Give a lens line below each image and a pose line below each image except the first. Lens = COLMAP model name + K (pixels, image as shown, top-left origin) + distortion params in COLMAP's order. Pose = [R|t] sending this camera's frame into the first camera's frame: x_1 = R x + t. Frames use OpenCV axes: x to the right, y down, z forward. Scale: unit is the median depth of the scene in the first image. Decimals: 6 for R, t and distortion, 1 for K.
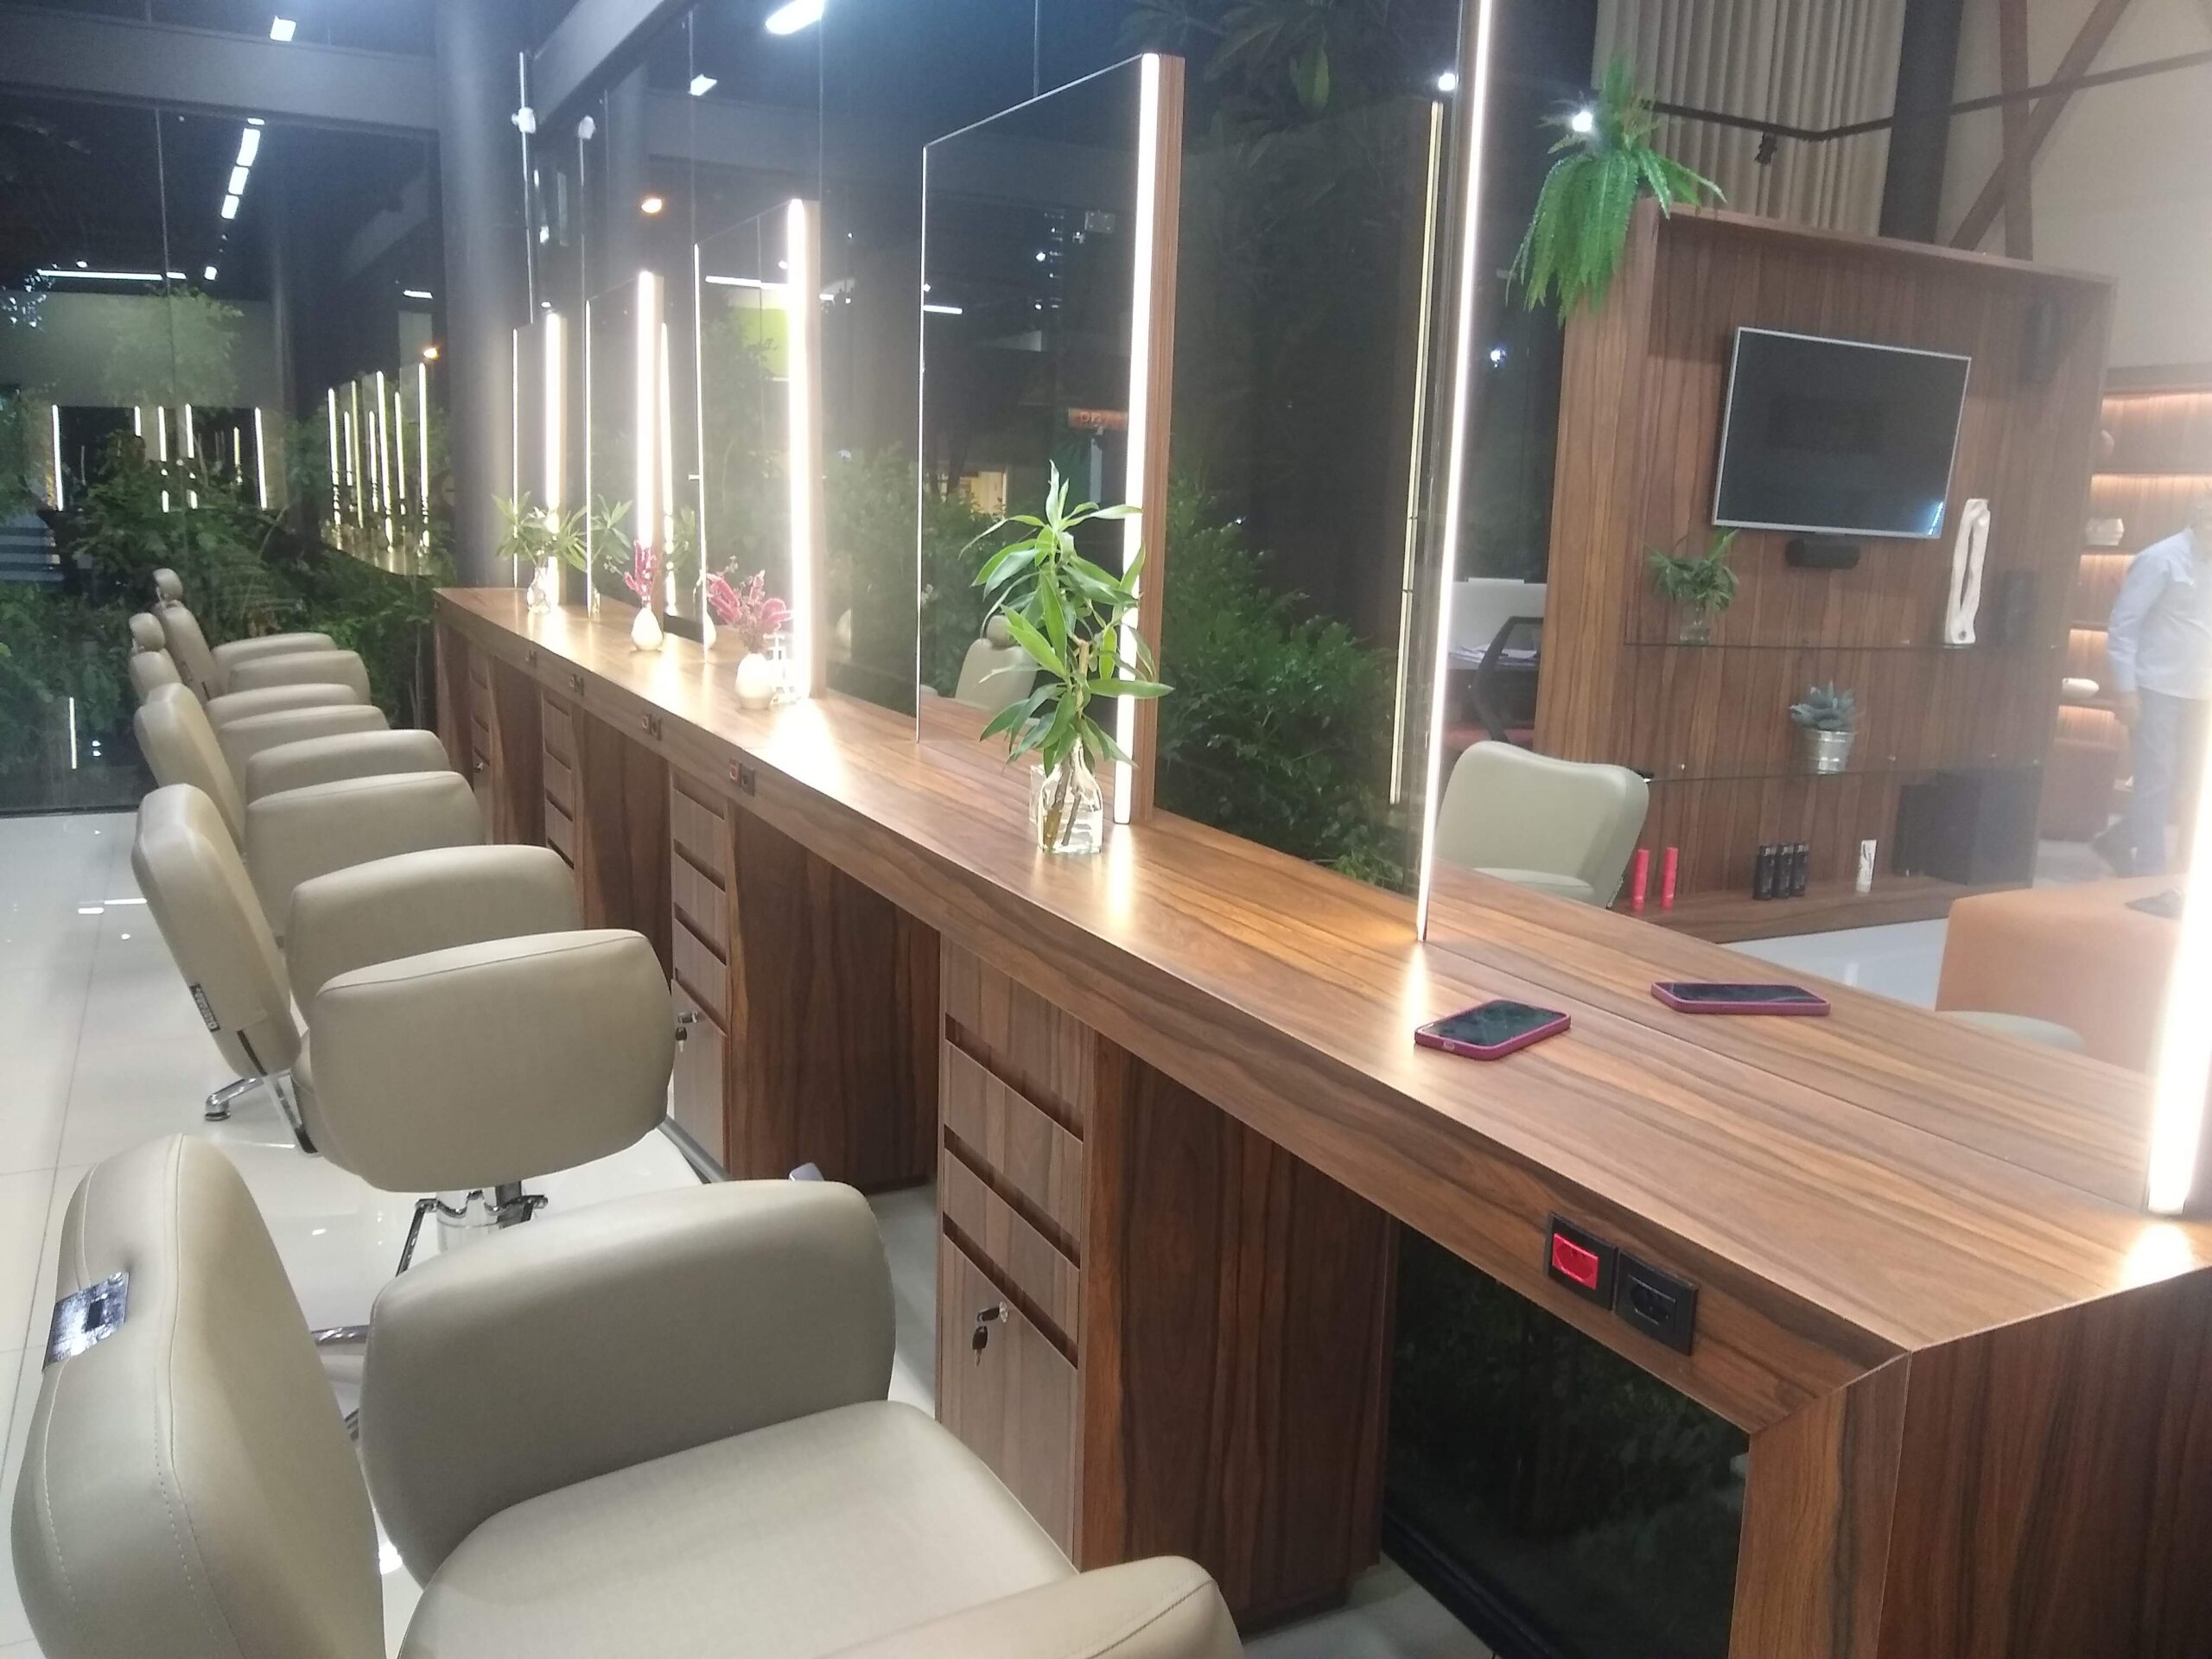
lens RADIAL K [[1726.0, 0, 1106.0], [0, 1726.0, 829.5], [0, 0, 1]] dist [0.009812, 0.004330]
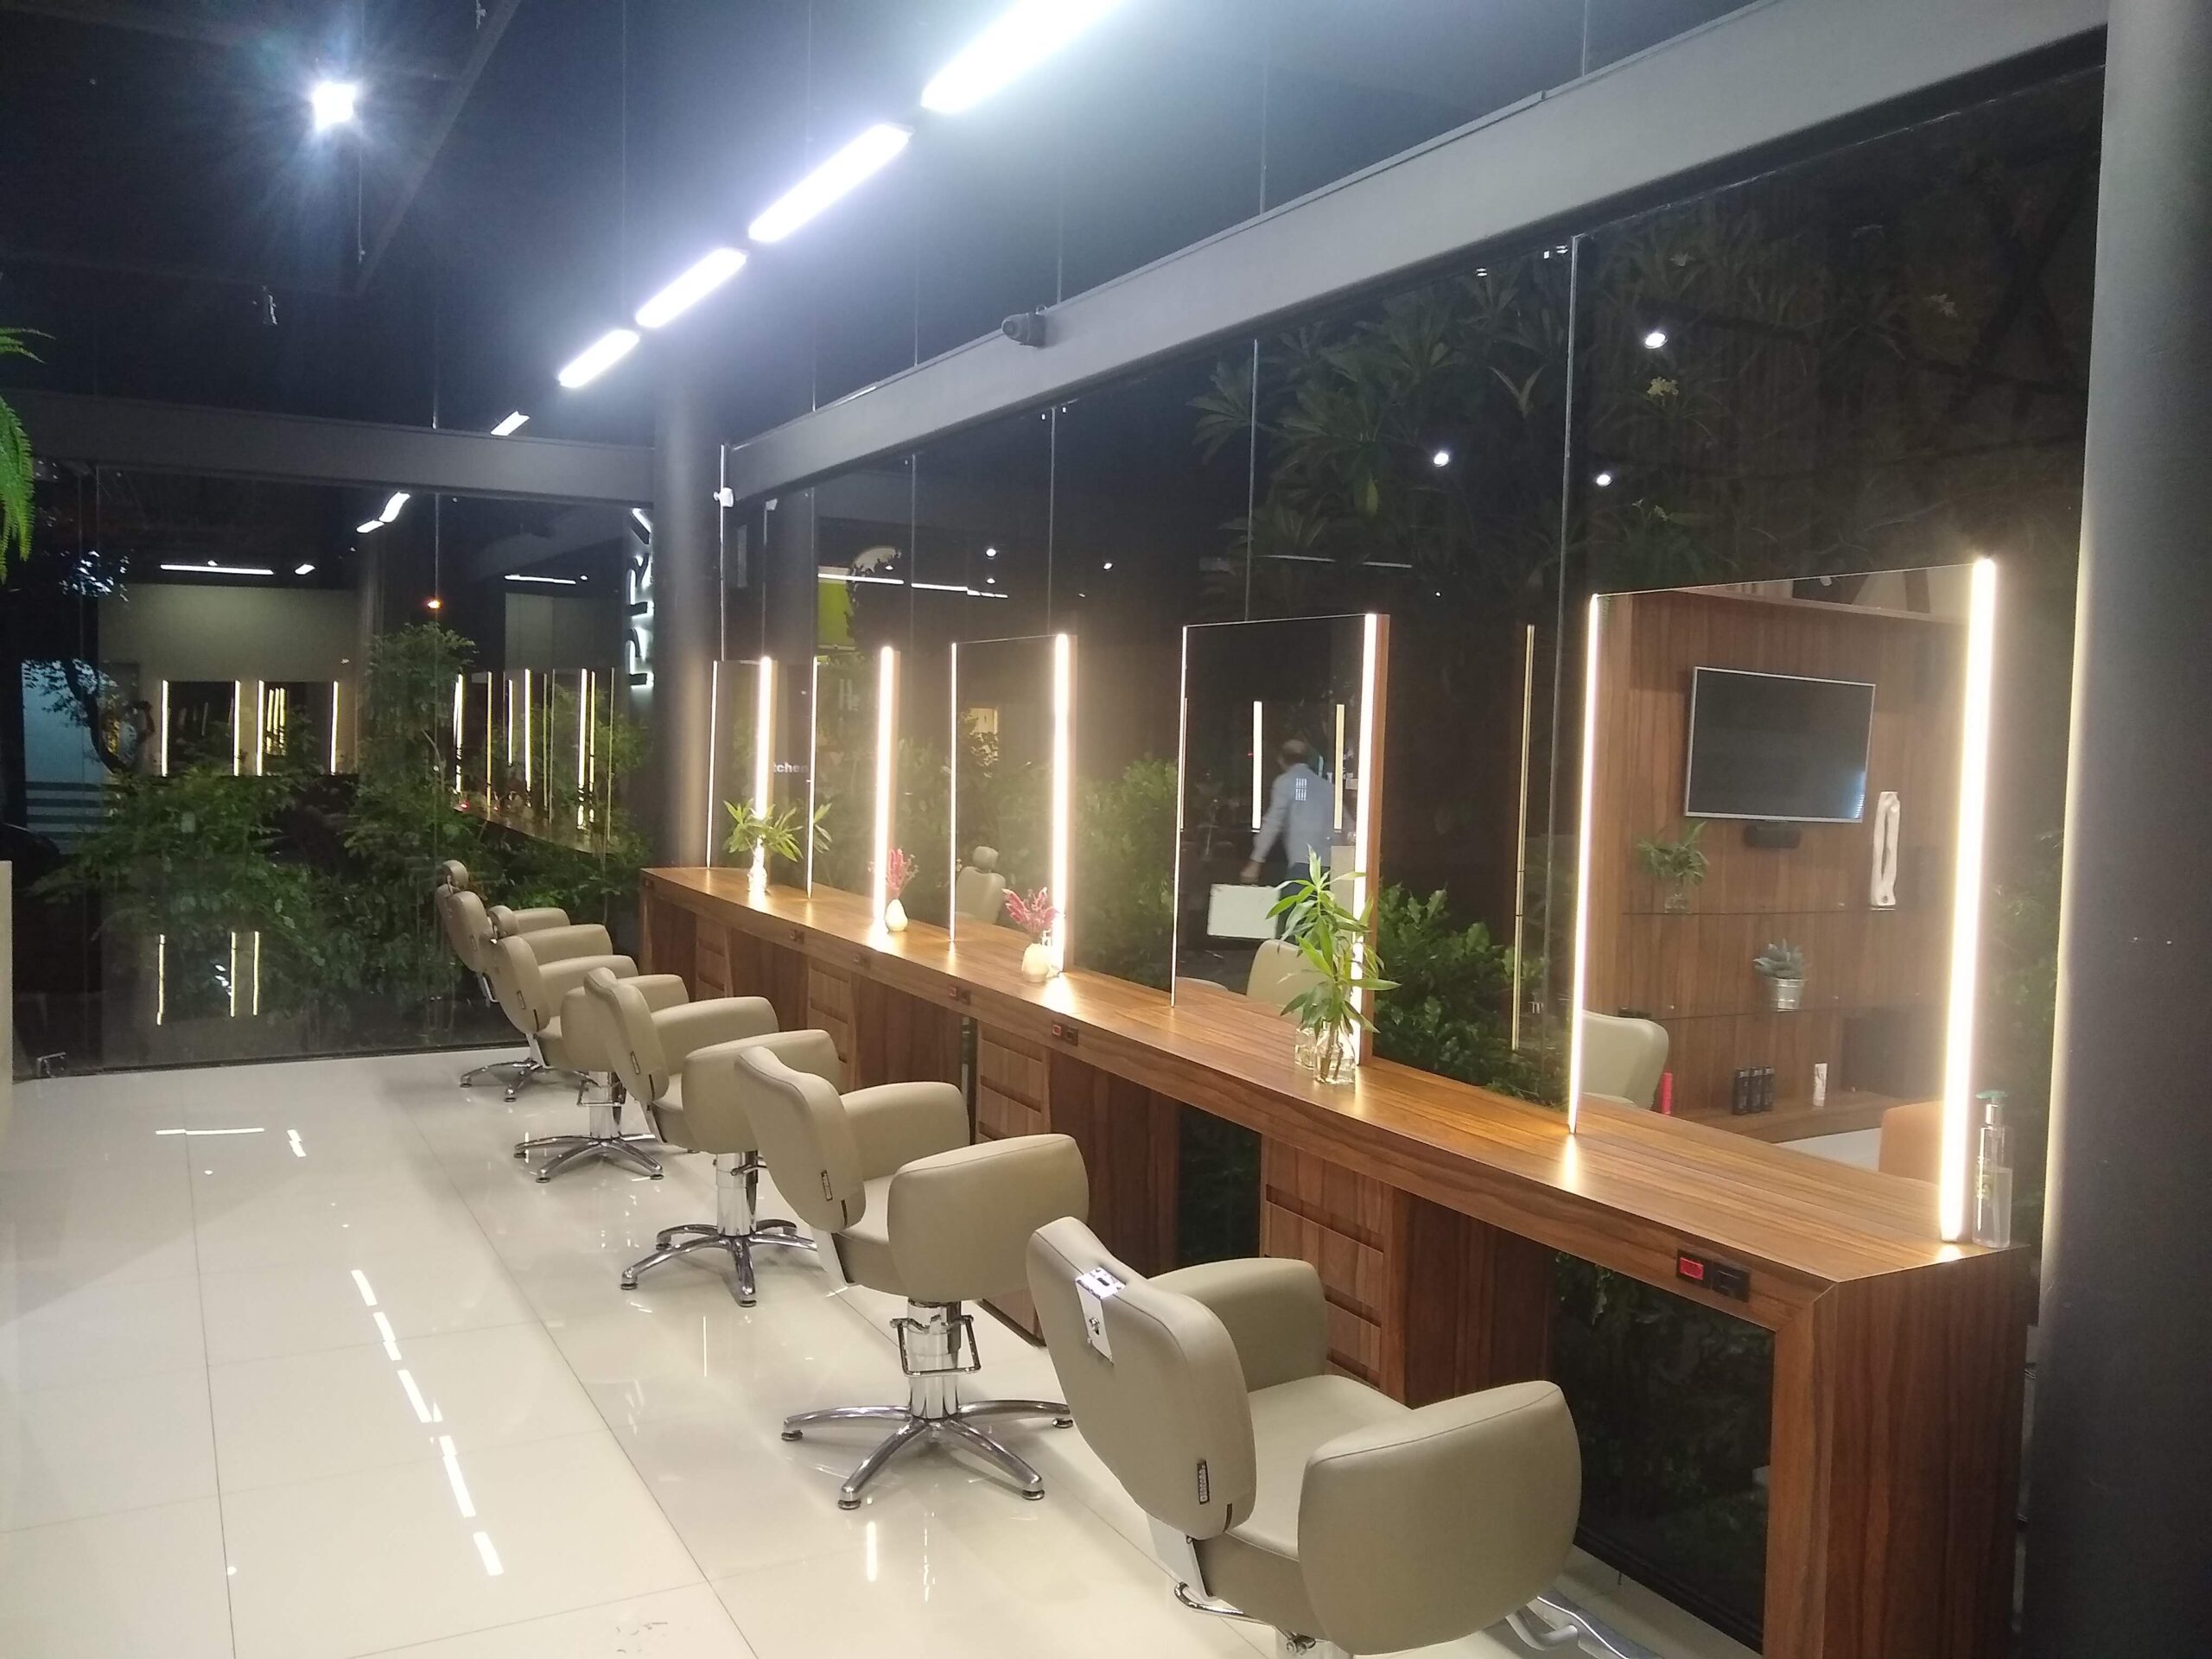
lens RADIAL K [[1726.0, 0, 1106.0], [0, 1726.0, 829.5], [0, 0, 1]] dist [0.009812, 0.004330]
pose [[0.999682, -0.008192, 0.023860, -0.127423], [0.011215, 0.991522, -0.129454, -0.007706], [-0.022597, 0.129681, 0.991298, -0.303421]]
